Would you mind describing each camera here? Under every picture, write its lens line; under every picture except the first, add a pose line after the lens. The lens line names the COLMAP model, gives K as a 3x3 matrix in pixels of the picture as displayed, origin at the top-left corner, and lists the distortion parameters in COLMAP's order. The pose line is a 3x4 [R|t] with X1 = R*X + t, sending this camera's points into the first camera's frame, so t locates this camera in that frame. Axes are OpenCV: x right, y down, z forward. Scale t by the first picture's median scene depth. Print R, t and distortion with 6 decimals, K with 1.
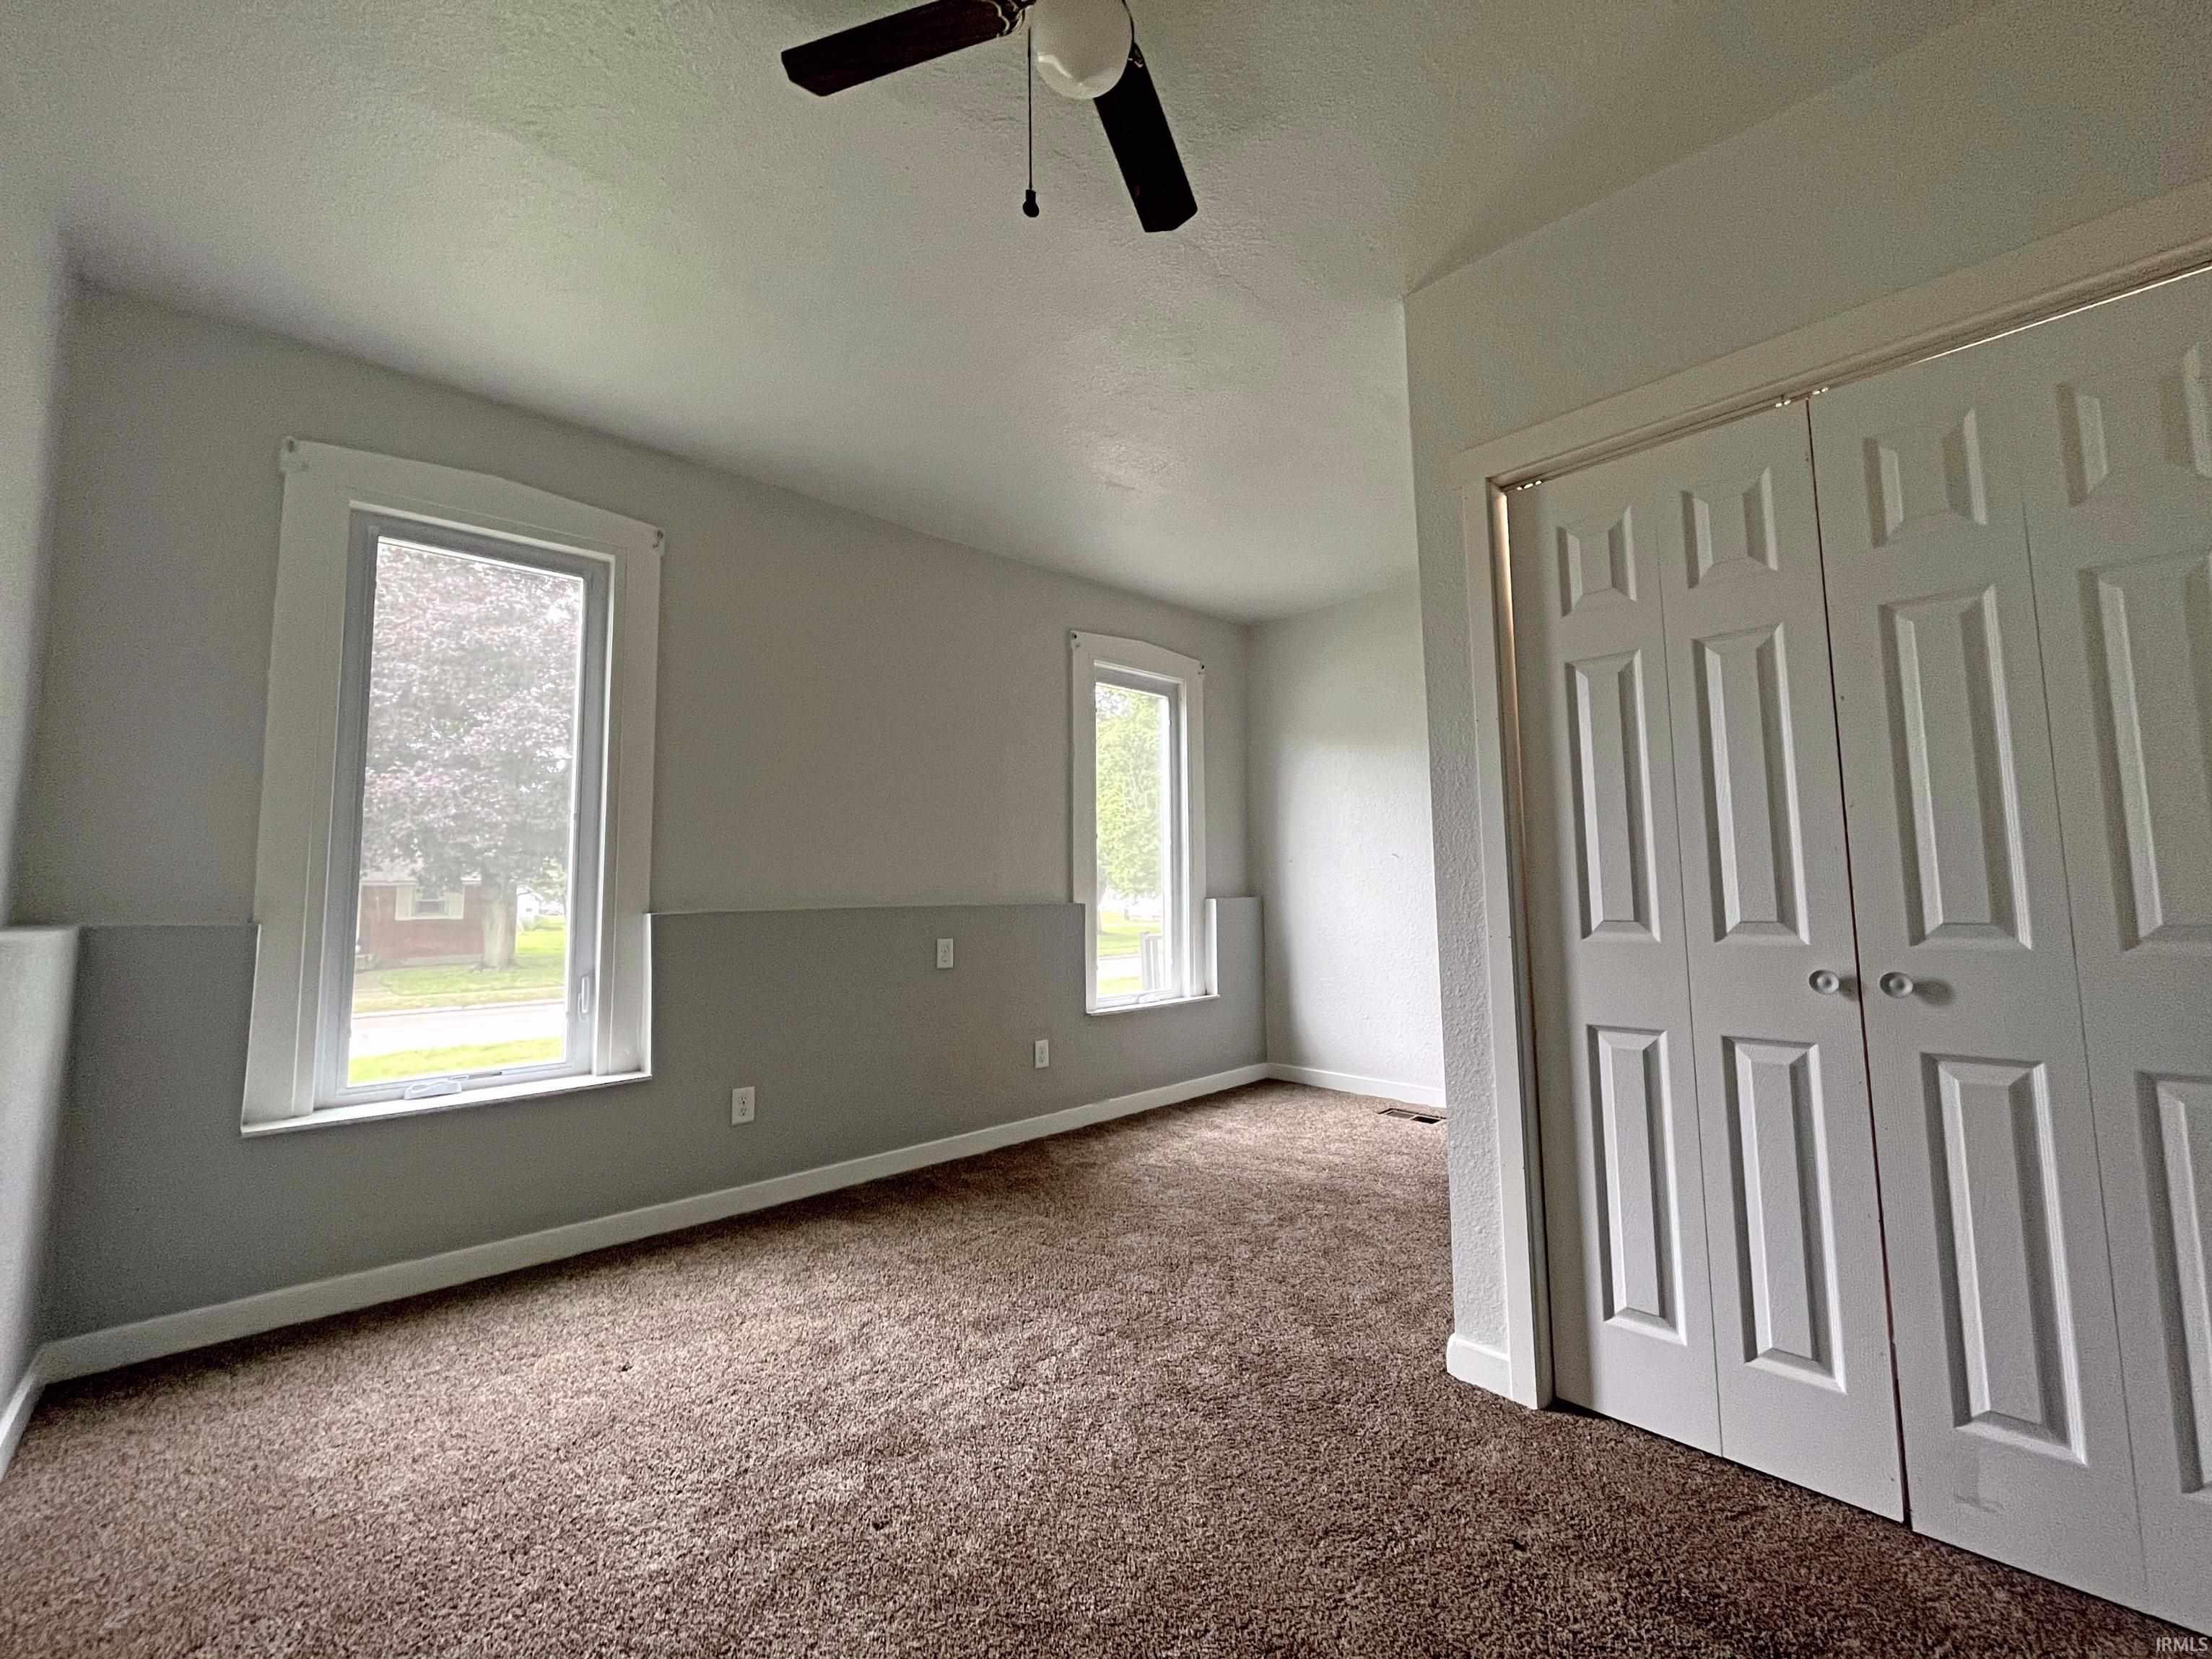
lens RADIAL K [[900.0, 0, 1099.7], [0, 900.0, 823.8], [0, 0, 1]] dist [-0.001394, -0.000305]
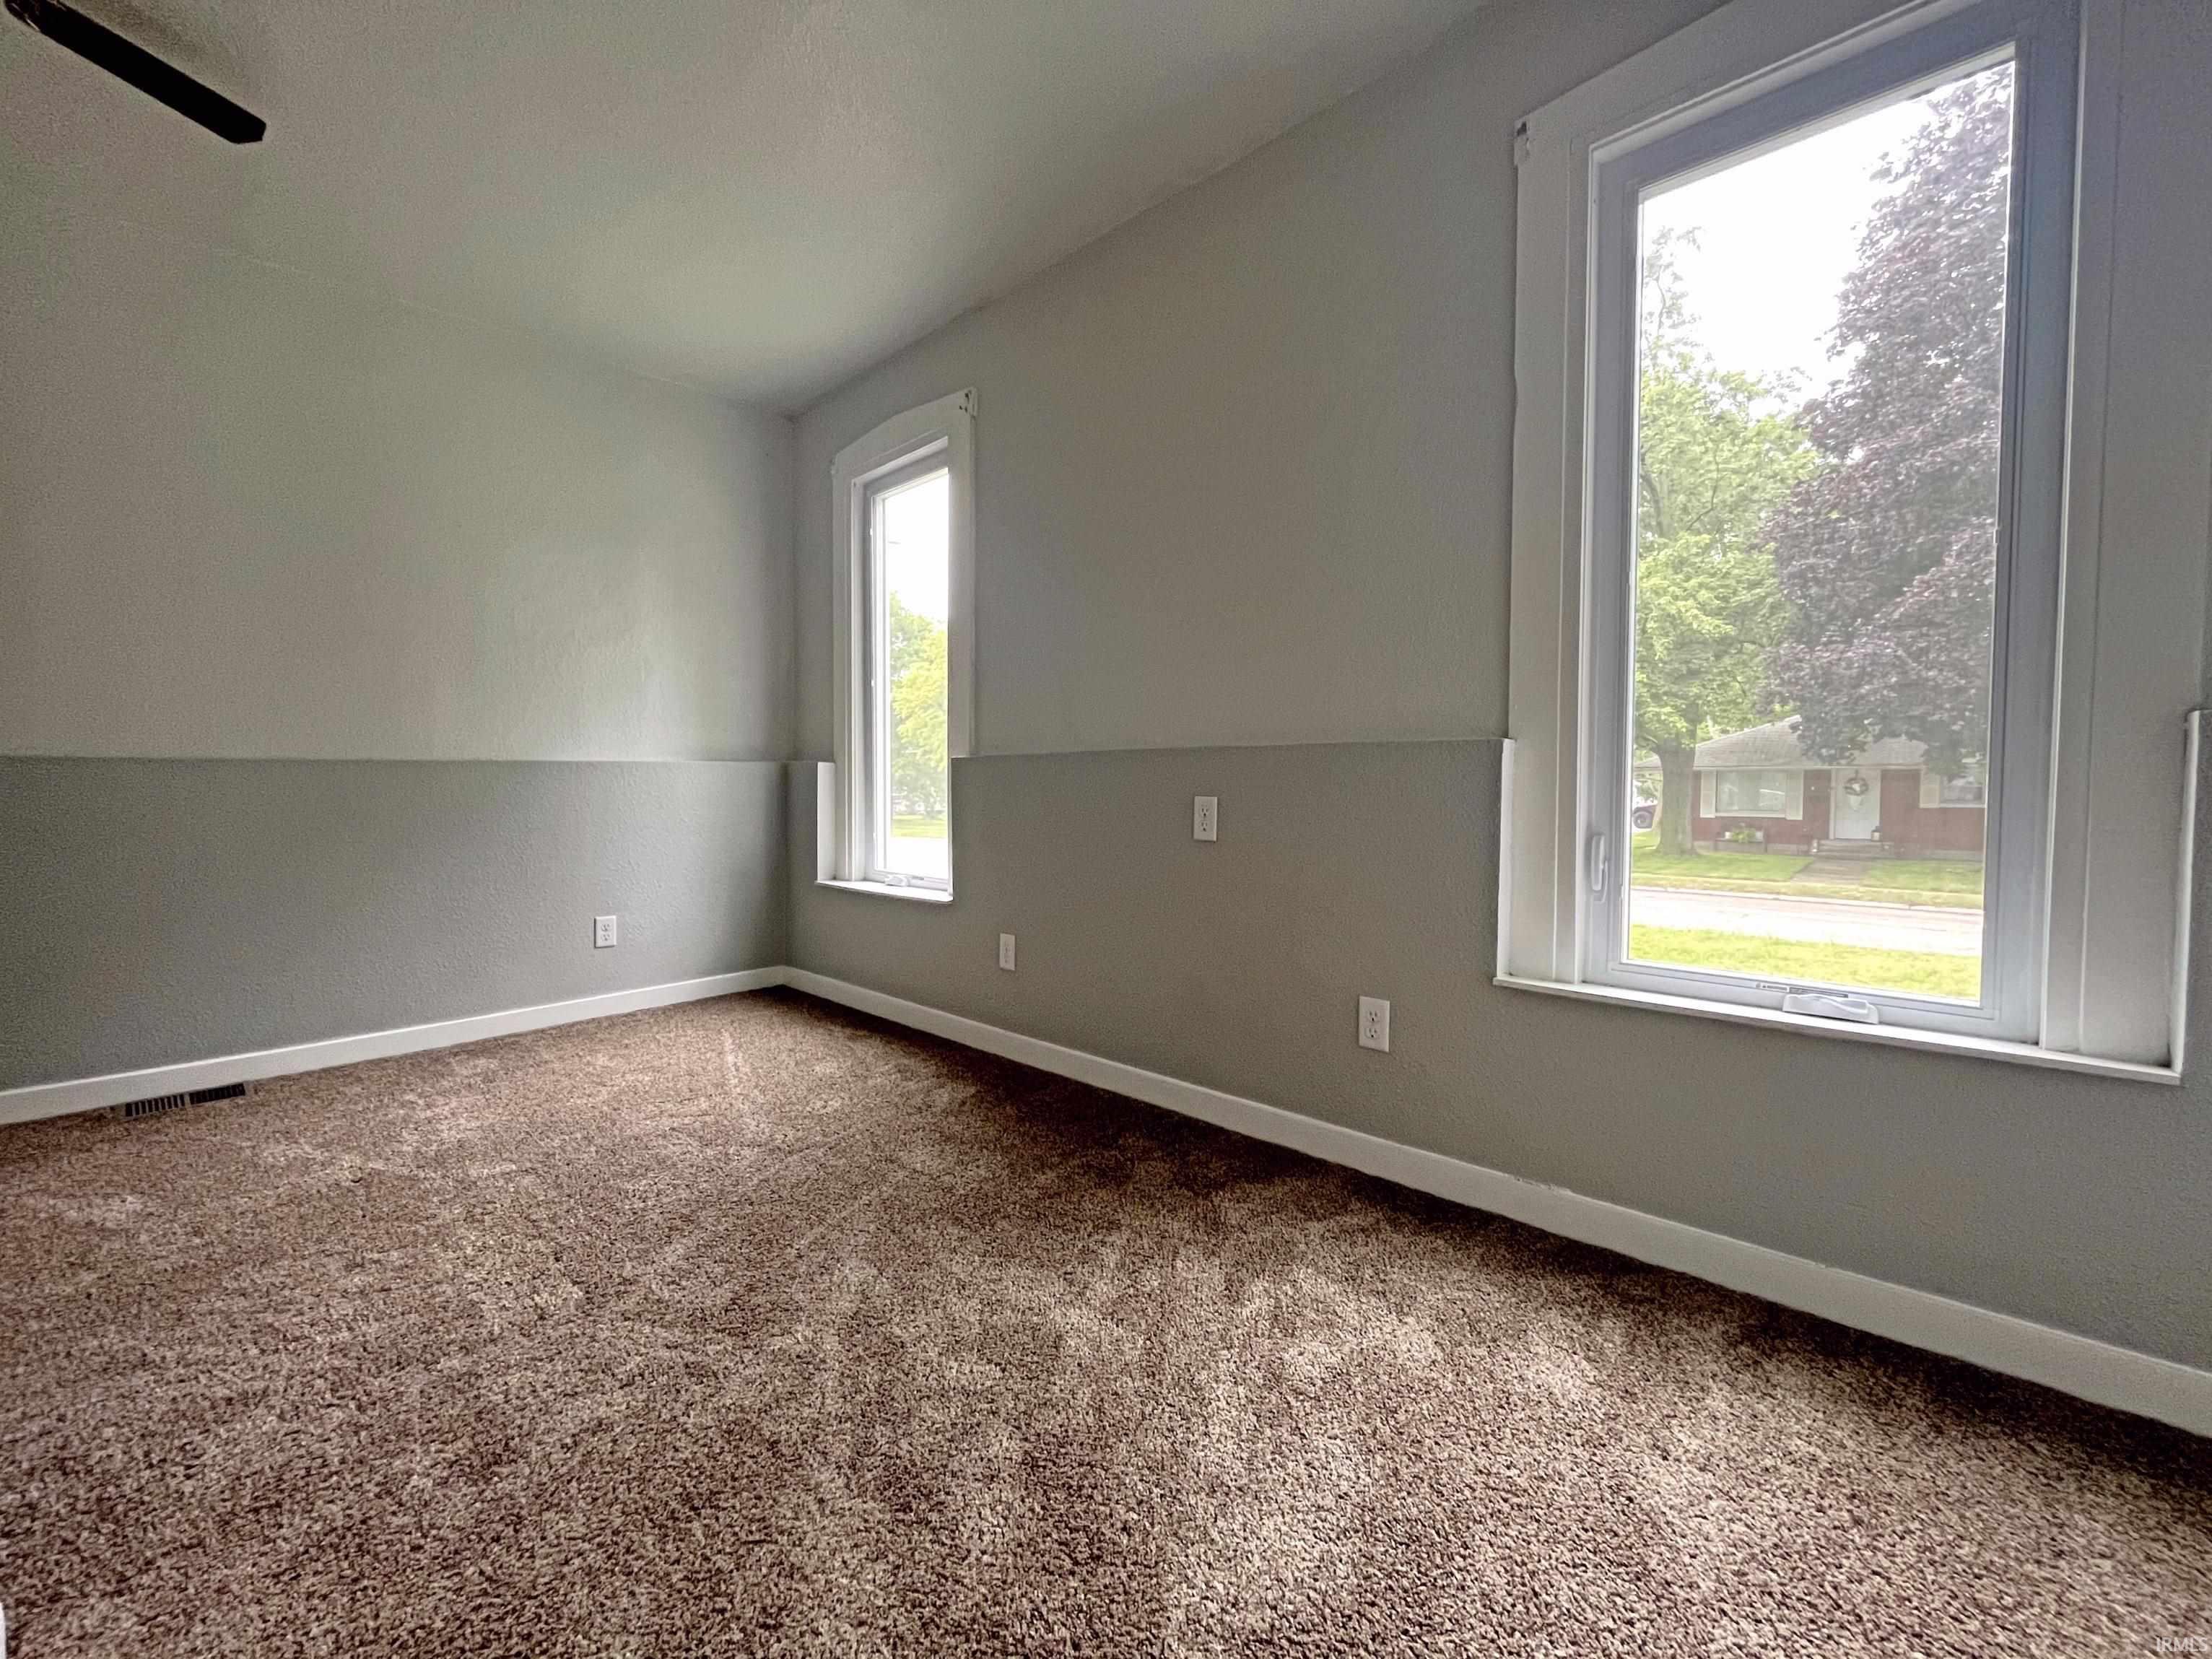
lens RADIAL K [[900.0, 0, 1100.0], [0, 900.0, 819.2], [0, 0, 1]] dist [-0.001394, -0.000305]
pose [[0.065817, 0.048755, -0.996640, 0.486093], [0.068851, 0.996203, 0.053281, 0.103423], [0.995454, -0.072126, 0.062210, 0.879512]]
